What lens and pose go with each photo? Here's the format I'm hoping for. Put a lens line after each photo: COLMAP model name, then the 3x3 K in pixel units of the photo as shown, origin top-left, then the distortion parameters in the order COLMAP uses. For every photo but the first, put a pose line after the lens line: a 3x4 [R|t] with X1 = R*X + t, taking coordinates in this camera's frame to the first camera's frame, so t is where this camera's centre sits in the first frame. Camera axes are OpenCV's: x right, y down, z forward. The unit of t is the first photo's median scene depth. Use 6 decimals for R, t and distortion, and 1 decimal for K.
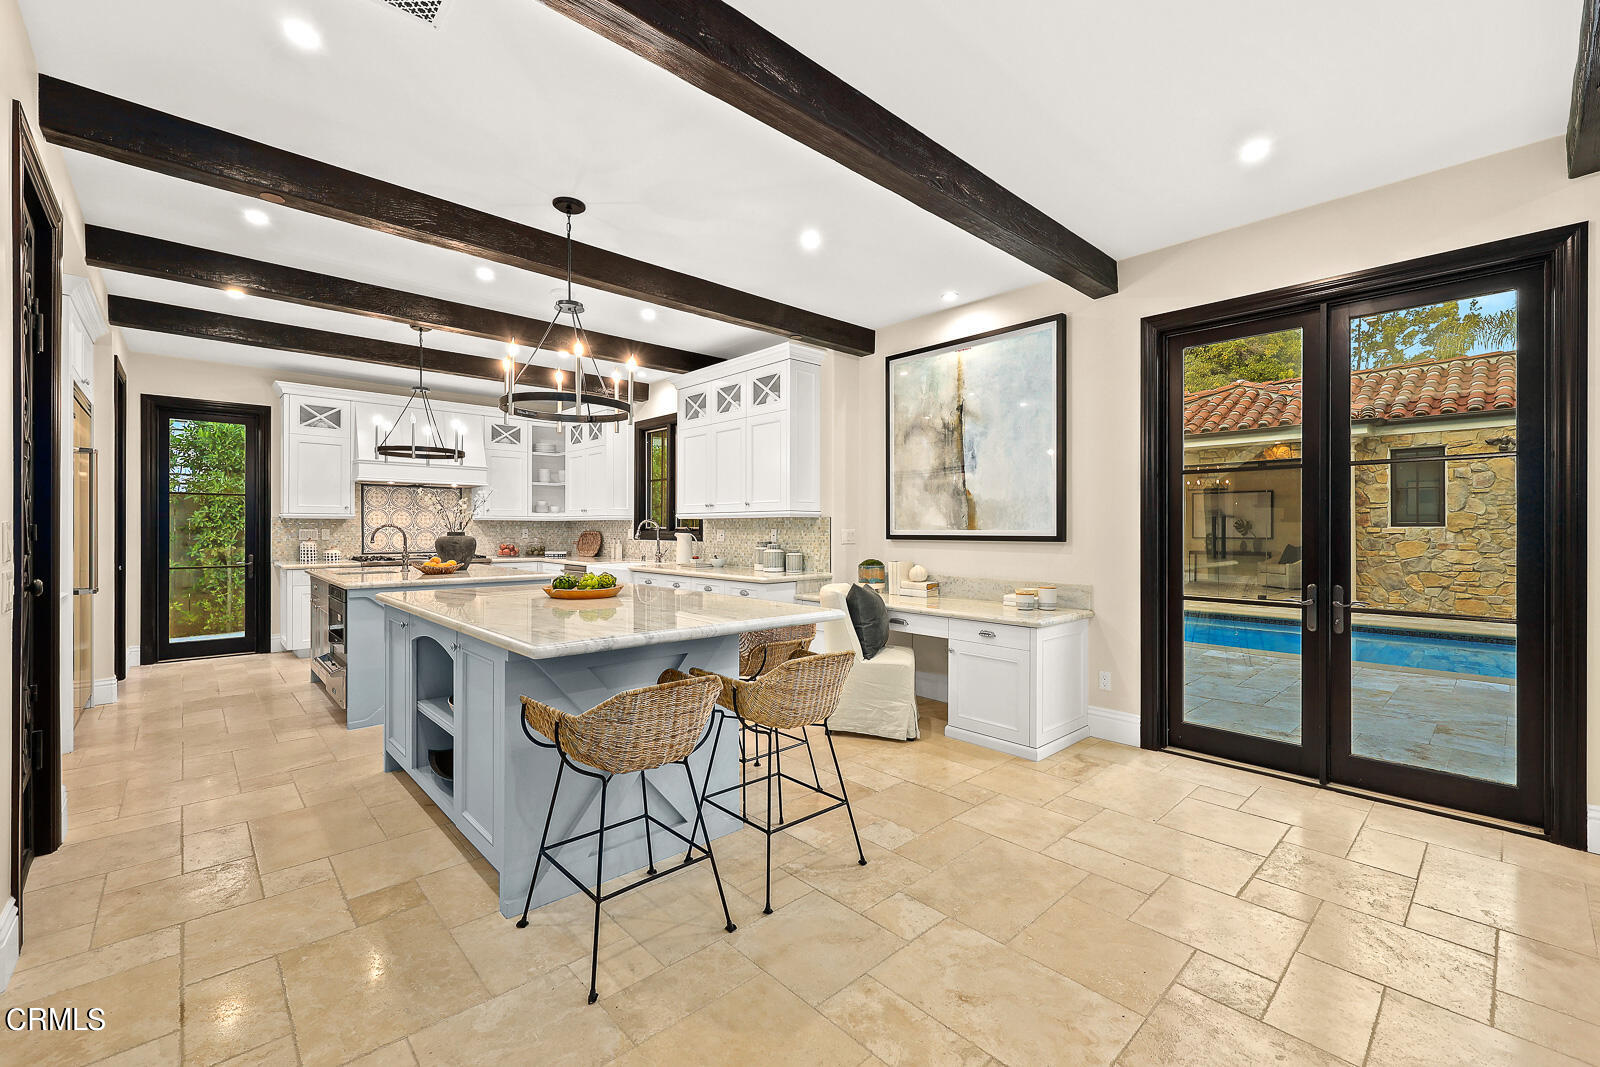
lens RADIAL K [[664.6, 0, 800.0], [0, 664.6, 533.5], [0, 0, 1]] dist [-0.000037, -0.000005]
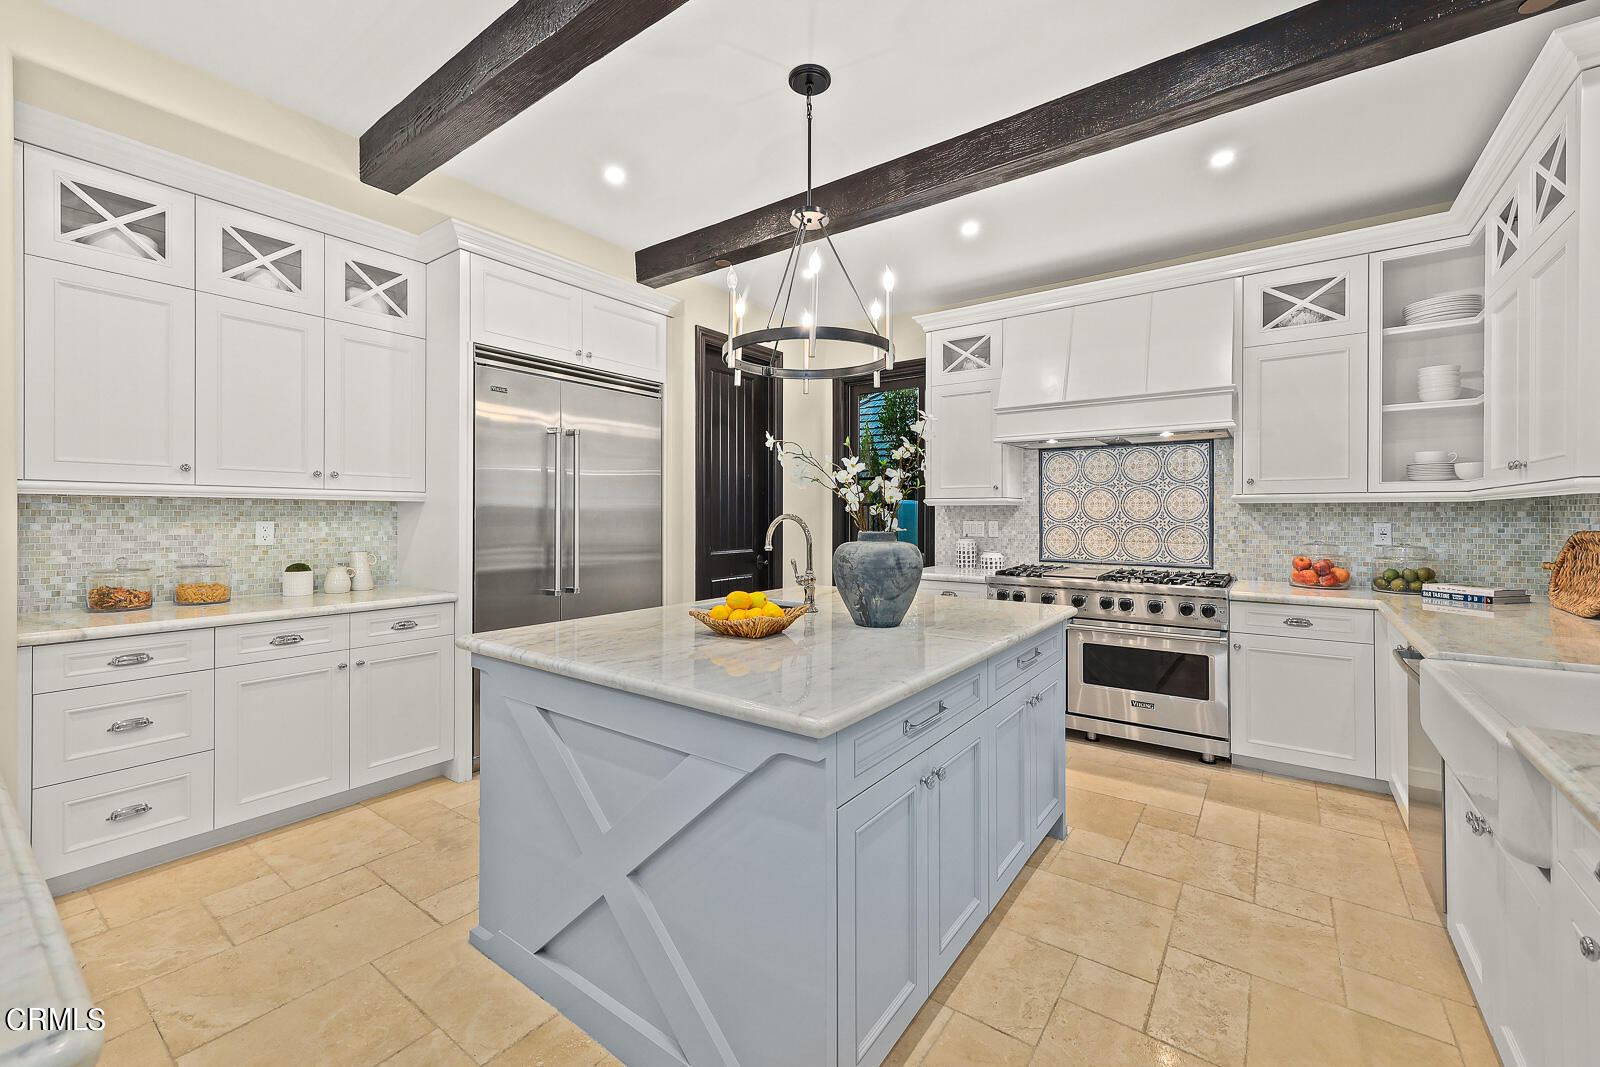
lens RADIAL K [[649.2, 0, 799.8], [0, 649.2, 511.2], [0, 0, 1]] dist [0.000098, 0.000019]
pose [[0.188167, -0.001607, -0.982136, -0.088133], [-0.005171, 0.999983, -0.002627, -0.011355], [0.982123, 0.005573, 0.188156, 0.589074]]
